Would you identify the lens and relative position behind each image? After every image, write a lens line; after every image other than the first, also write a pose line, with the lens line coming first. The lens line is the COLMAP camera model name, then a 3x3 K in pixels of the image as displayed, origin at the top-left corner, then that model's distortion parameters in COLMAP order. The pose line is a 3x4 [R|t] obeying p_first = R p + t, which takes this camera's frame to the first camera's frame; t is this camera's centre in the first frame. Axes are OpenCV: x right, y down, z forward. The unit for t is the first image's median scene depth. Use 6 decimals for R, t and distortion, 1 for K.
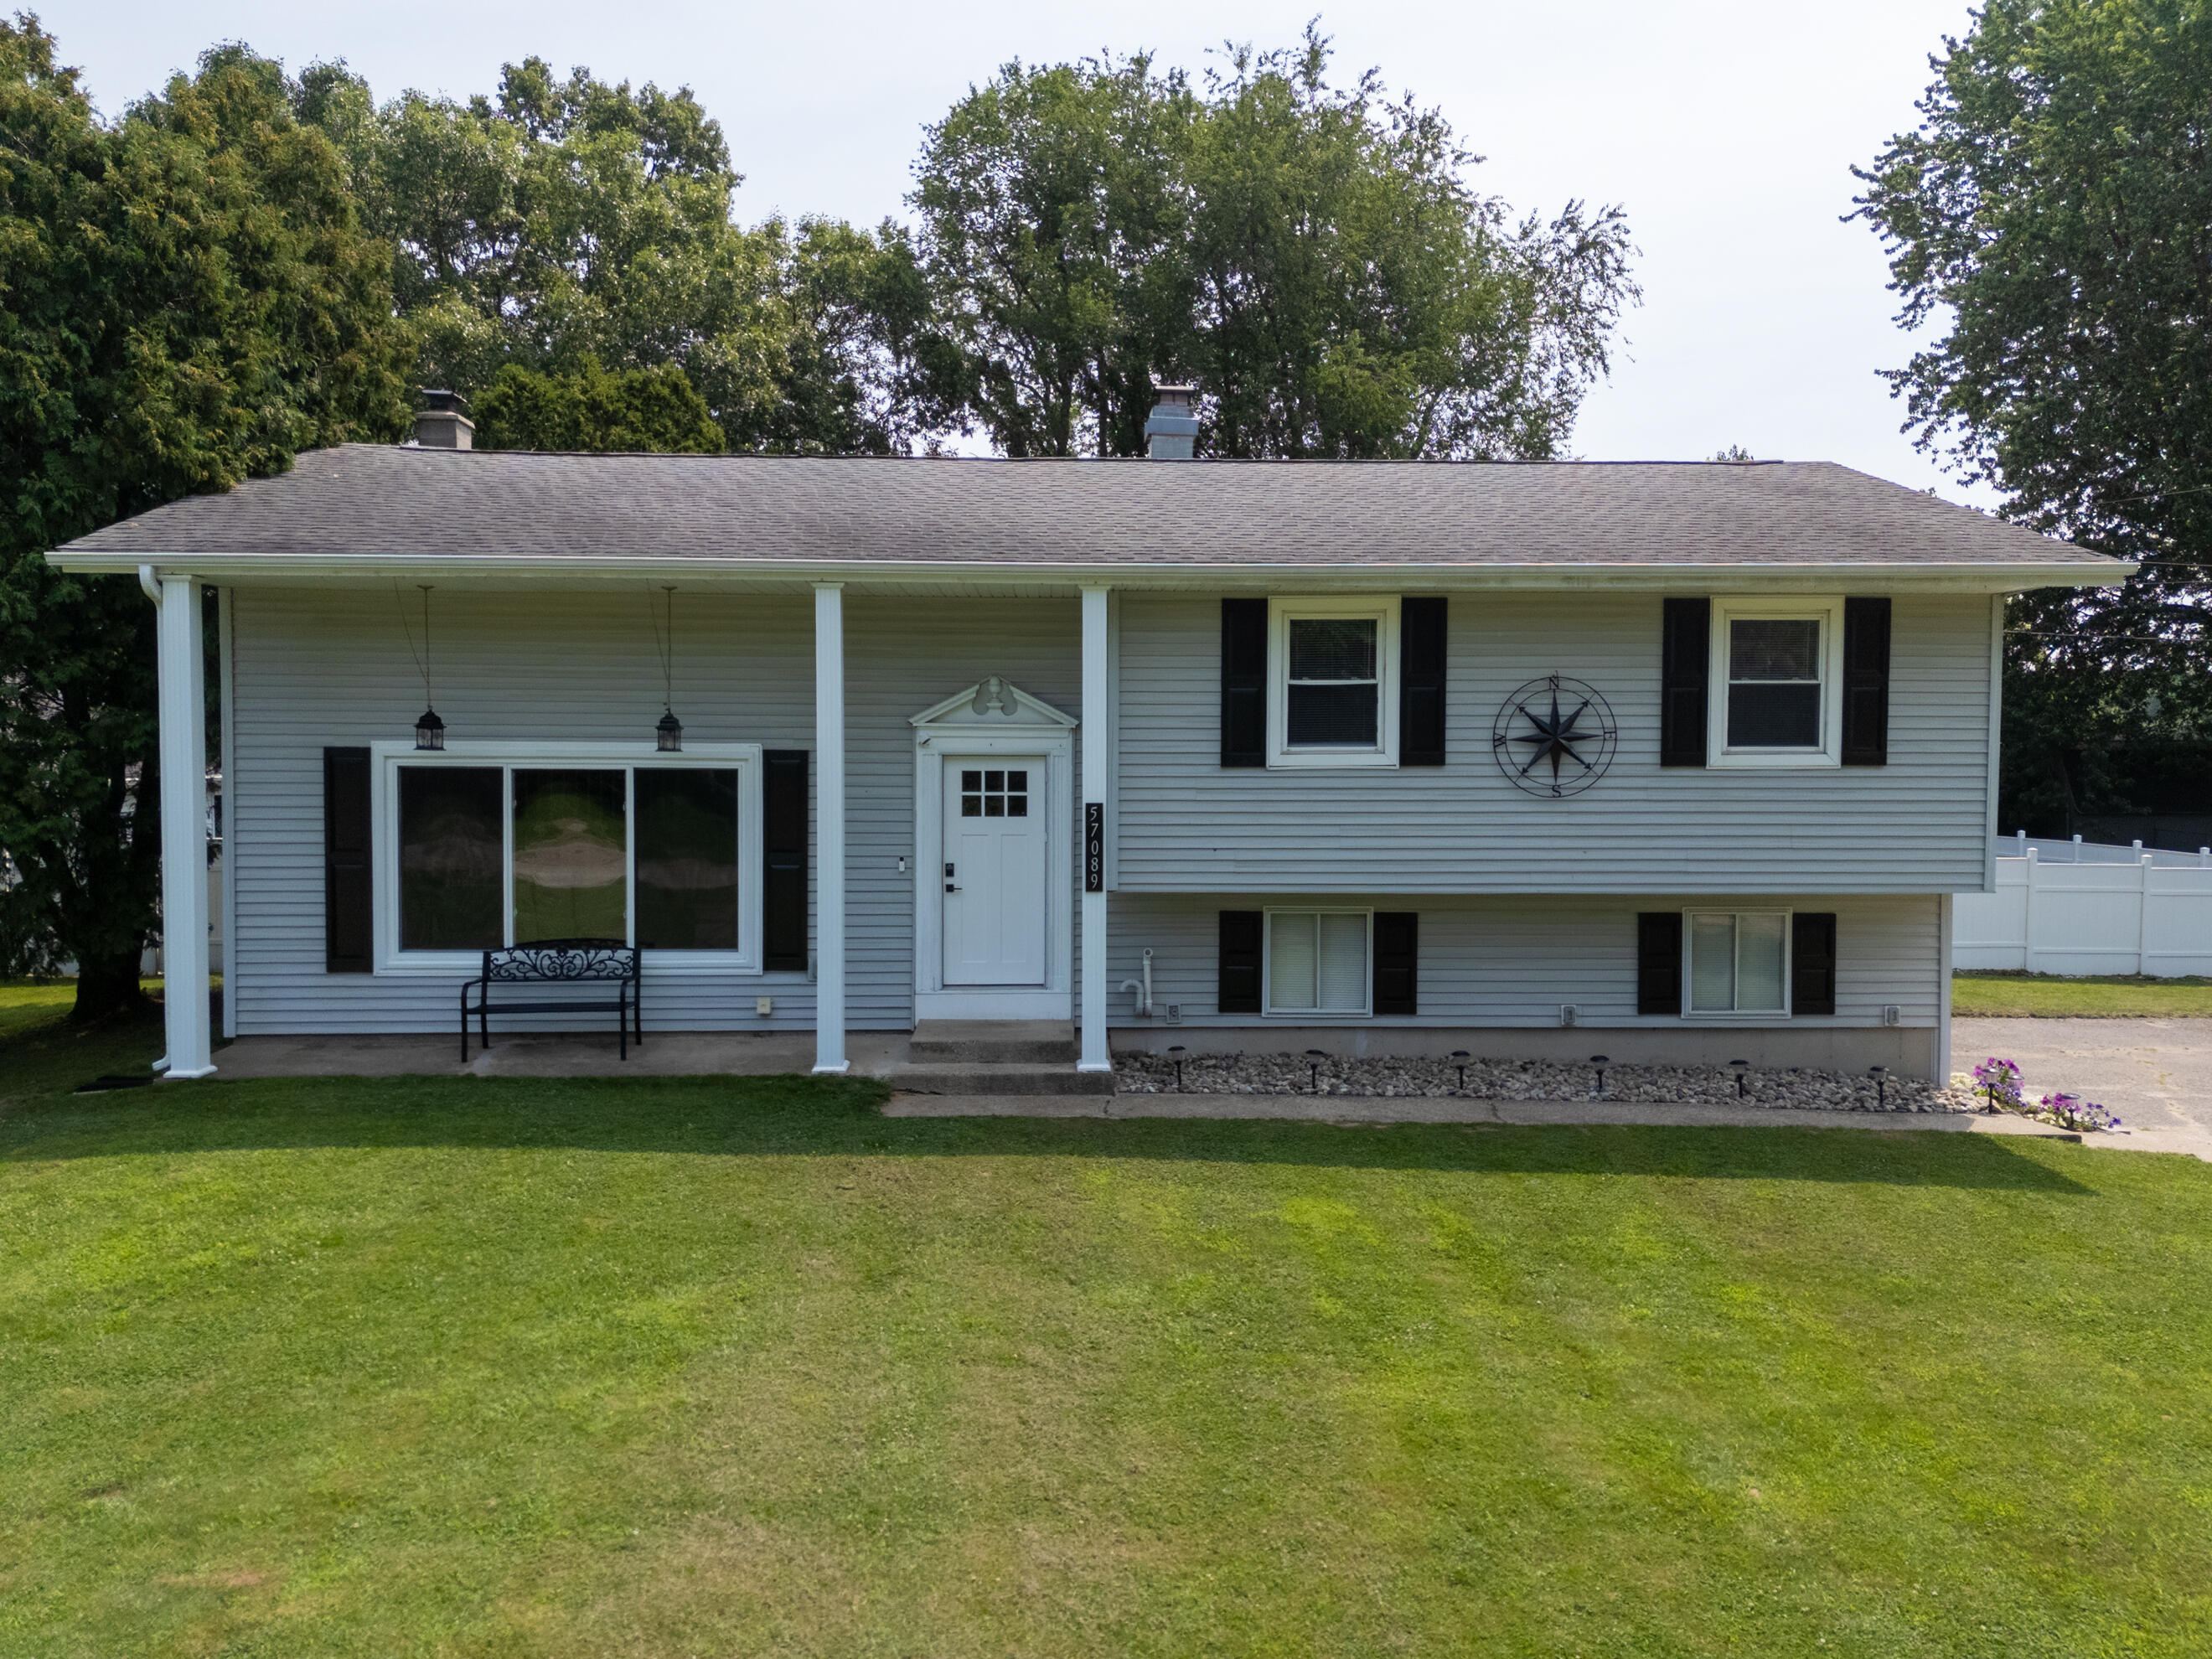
lens RADIAL K [[1594.2, 0, 1106.0], [0, 1594.2, 829.5], [0, 0, 1]] dist [0.096854, -0.047631]
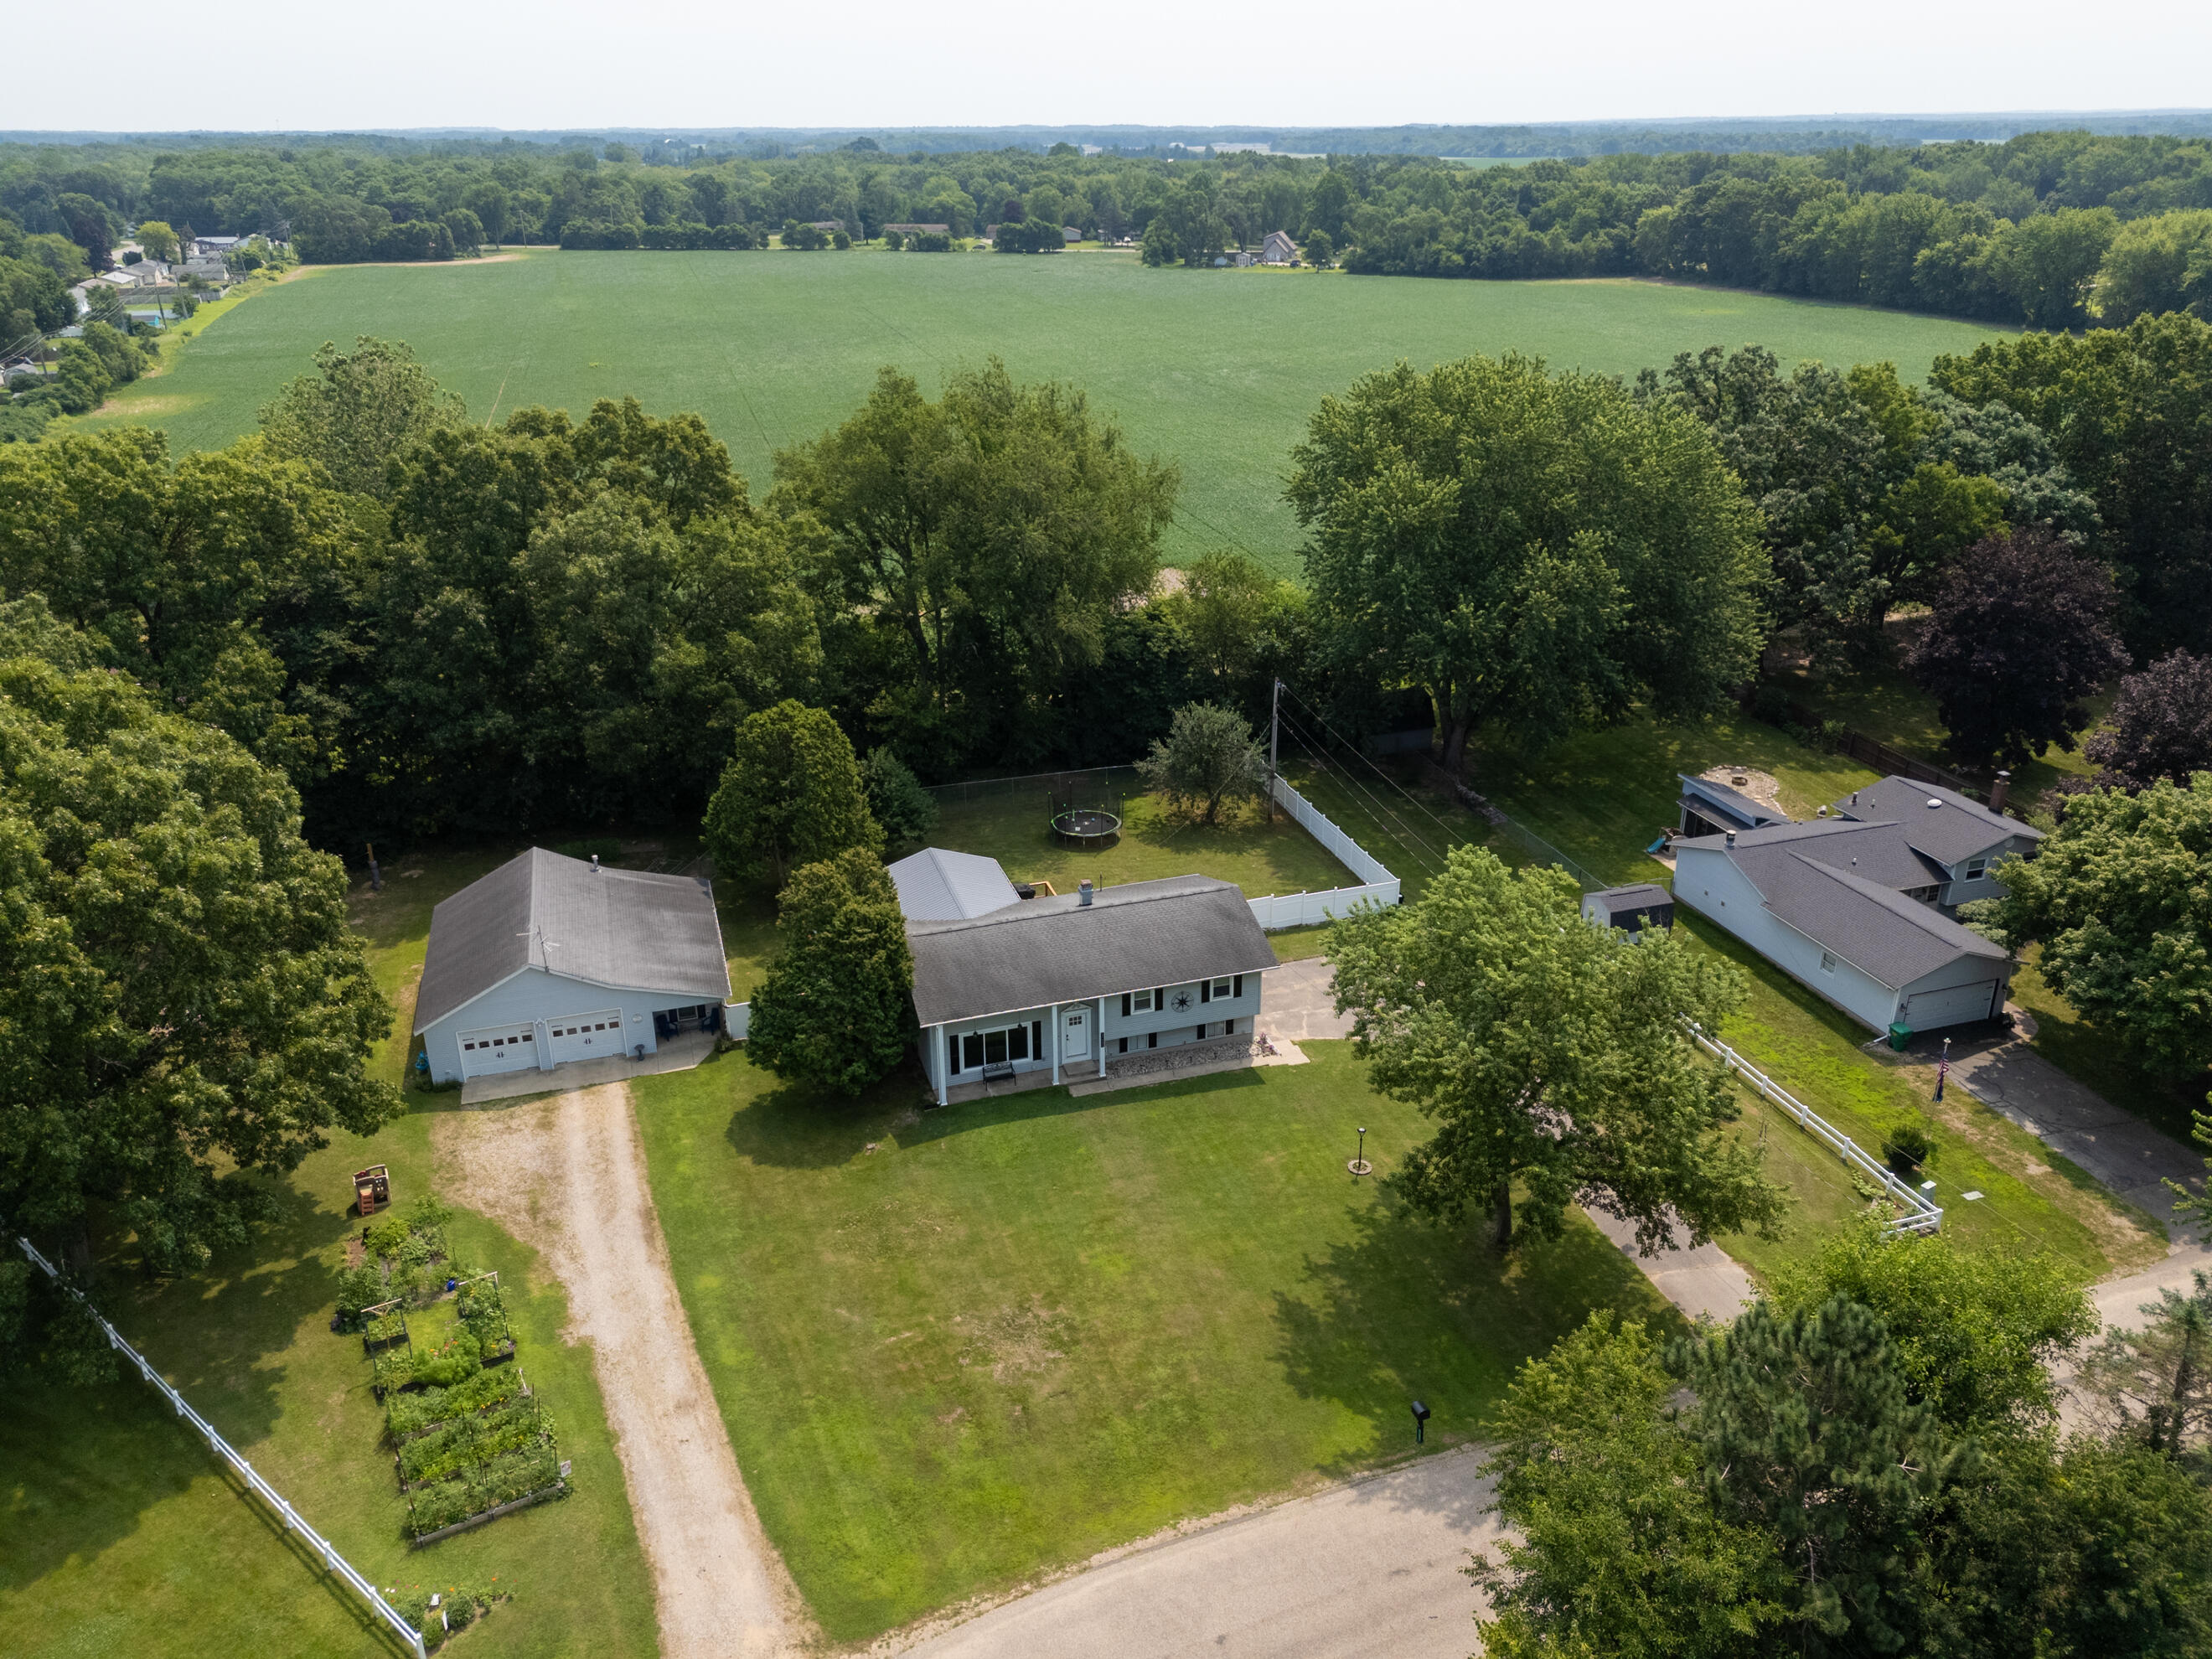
lens RADIAL K [[1594.2, 0, 1106.0], [0, 1594.2, 829.5], [0, 0, 1]] dist [0.096854, -0.047631]
pose [[0.961402, -0.117537, 0.248778, -1.148889], [0.019731, 0.931289, 0.363746, -2.390978], [-0.274438, -0.344798, 0.897662, -3.292697]]
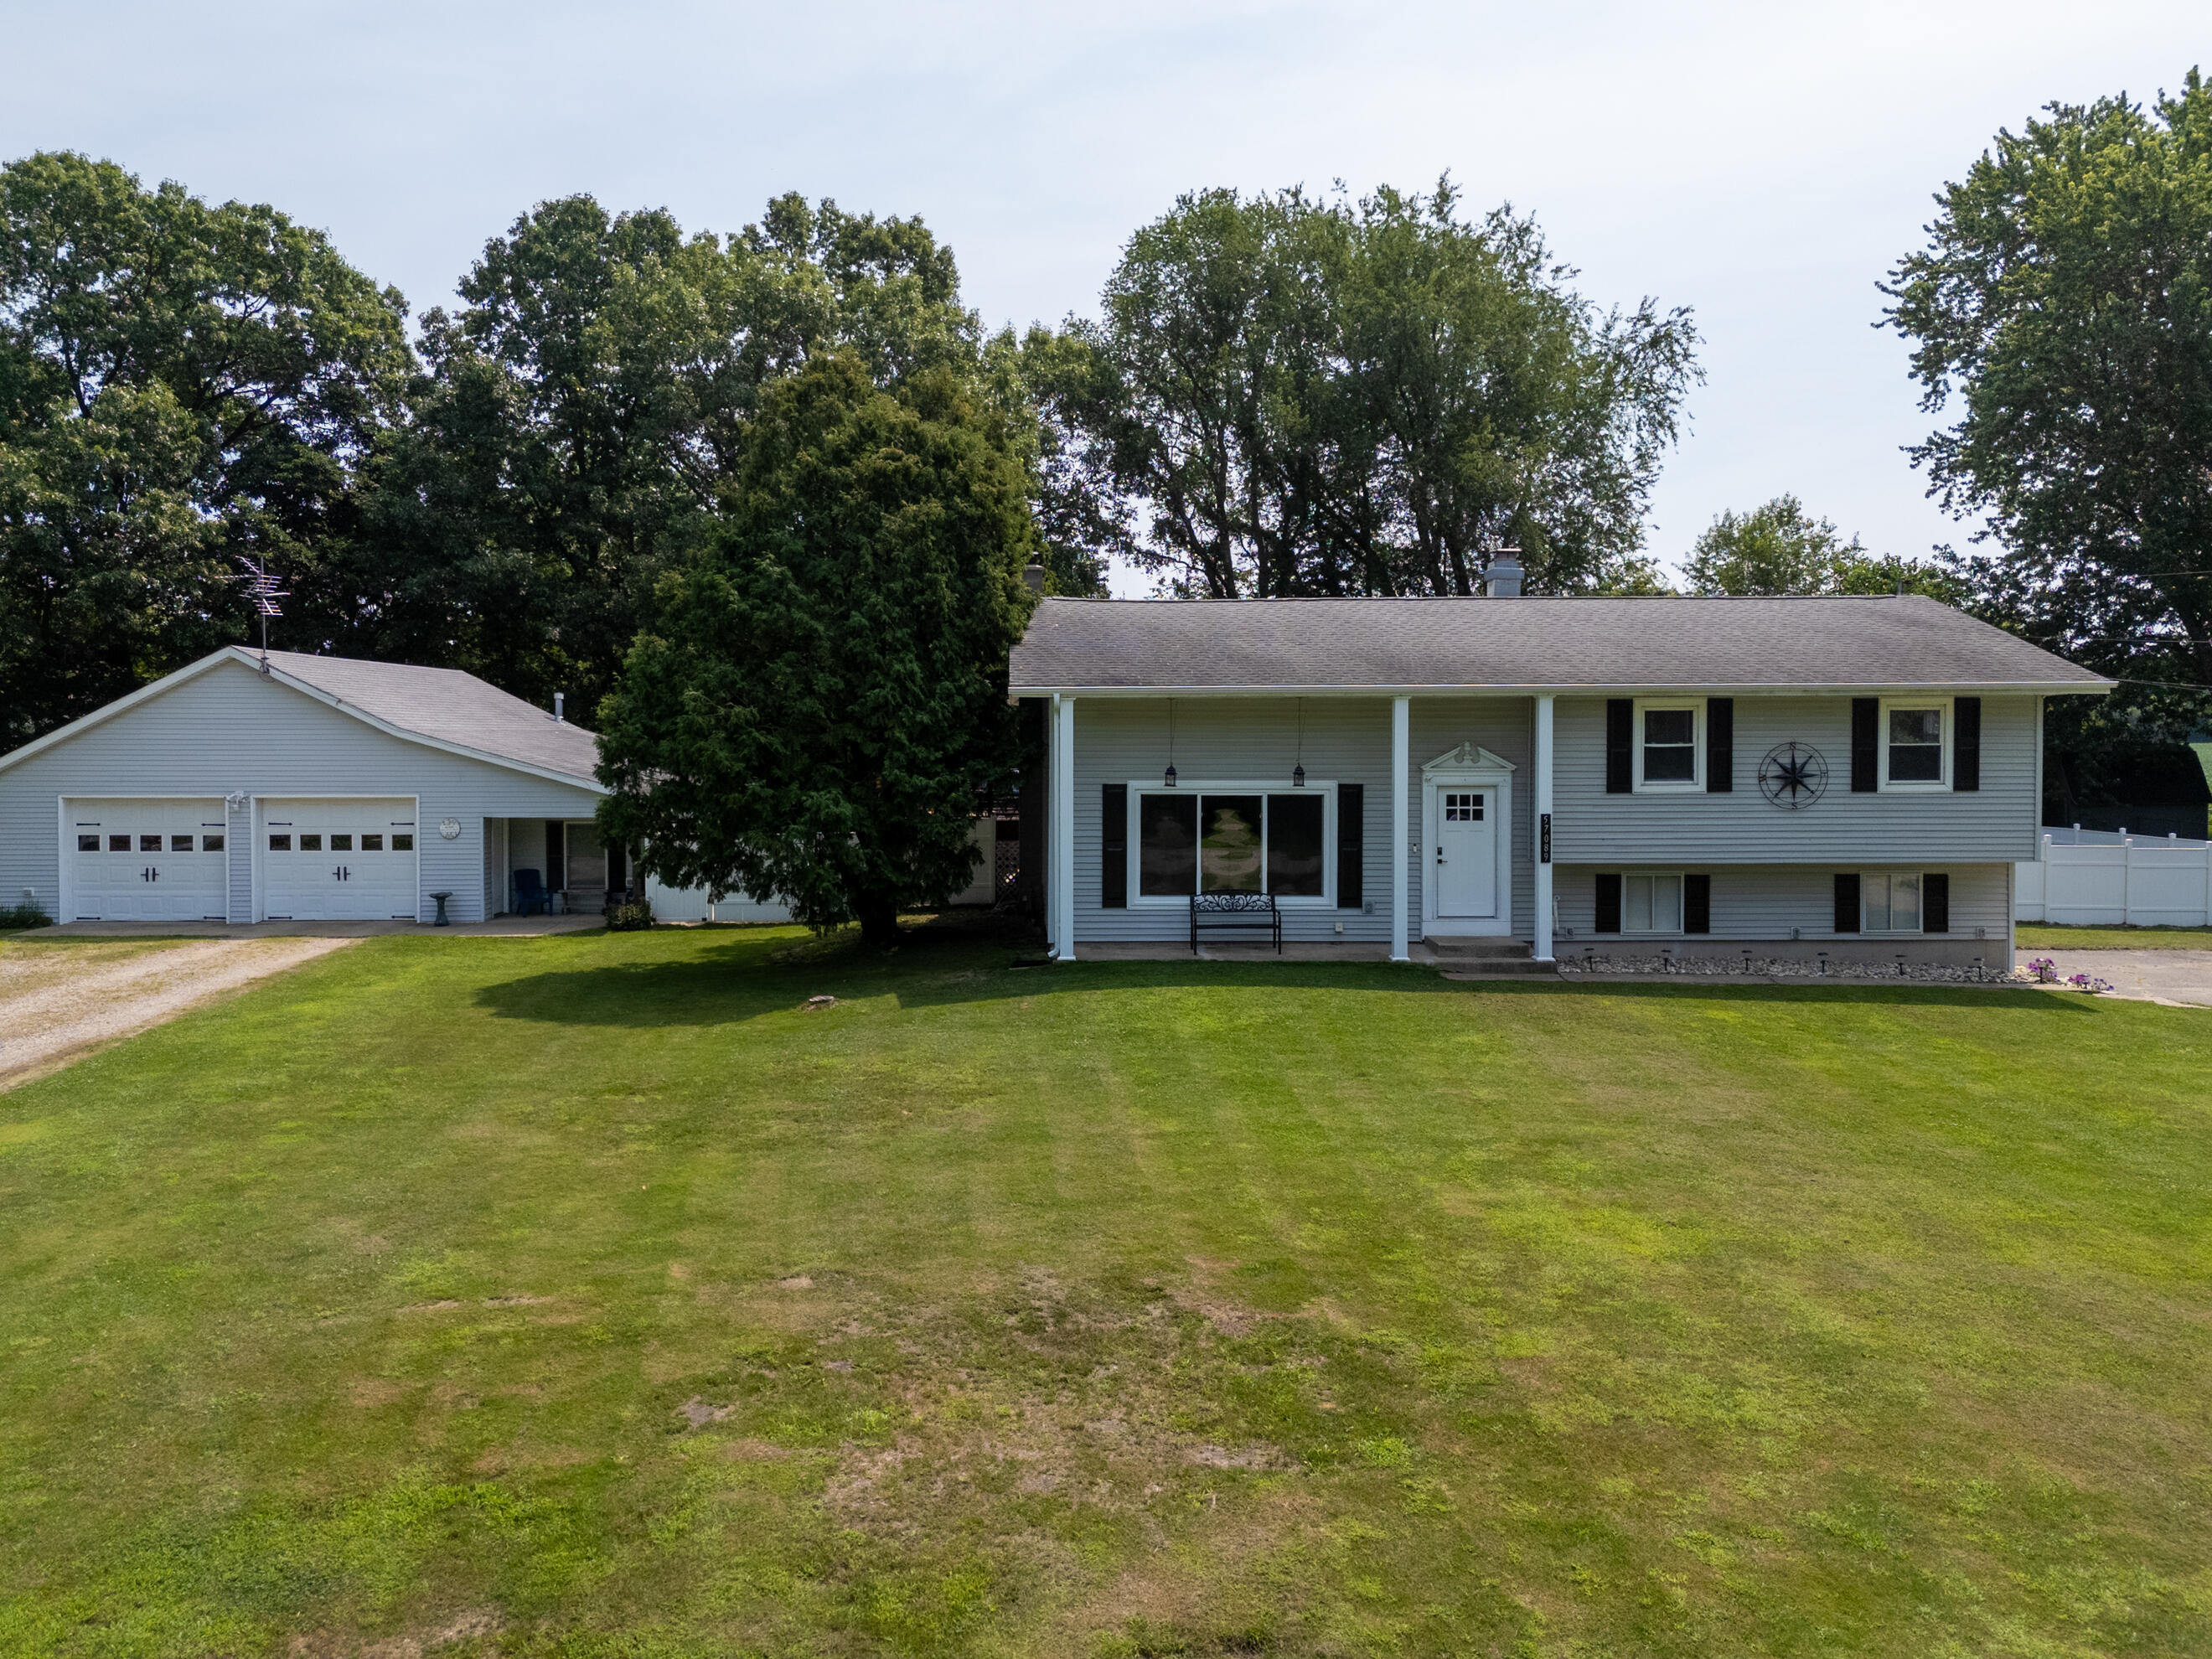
lens RADIAL K [[1633.6, 0, 1066.4], [0, 1633.6, 787.4], [0, 0, 1]] dist [0.067987, 0.000255]
pose [[0.999990, -0.003810, -0.002264, -0.507308], [0.003773, 0.999865, -0.015973, -0.017331], [0.002324, 0.015964, 0.999870, -0.815896]]
